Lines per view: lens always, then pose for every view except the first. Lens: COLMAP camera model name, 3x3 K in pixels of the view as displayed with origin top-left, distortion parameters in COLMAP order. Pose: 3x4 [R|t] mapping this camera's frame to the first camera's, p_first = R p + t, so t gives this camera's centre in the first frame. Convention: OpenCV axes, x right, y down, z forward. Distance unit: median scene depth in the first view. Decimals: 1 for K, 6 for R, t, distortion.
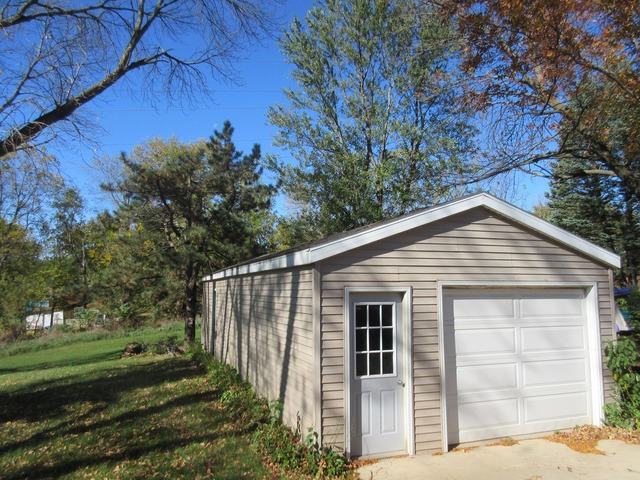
lens RADIAL K [[473.0, 0, 322.0], [0, 473.0, 237.2], [0, 0, 1]] dist [-0.009287, -0.006264]
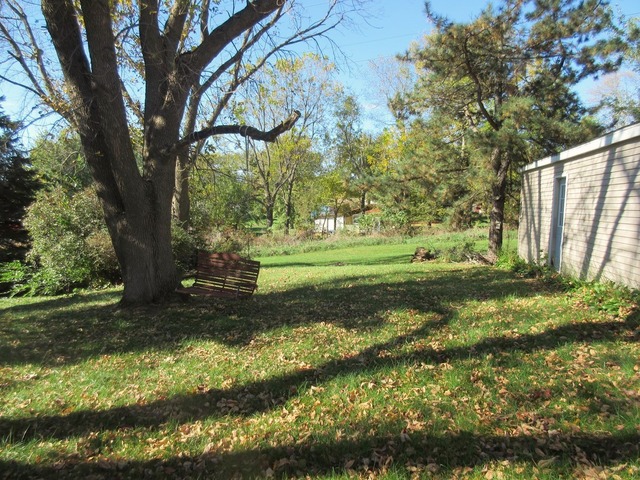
lens RADIAL K [[473.0, 0, 319.1], [0, 473.0, 240.7], [0, 0, 1]] dist [-0.009287, -0.006264]
pose [[0.857664, 0.069300, -0.509519, -0.116716], [0.024502, 0.984244, 0.175112, 0.050959], [0.513626, -0.162671, 0.842453, 0.148614]]
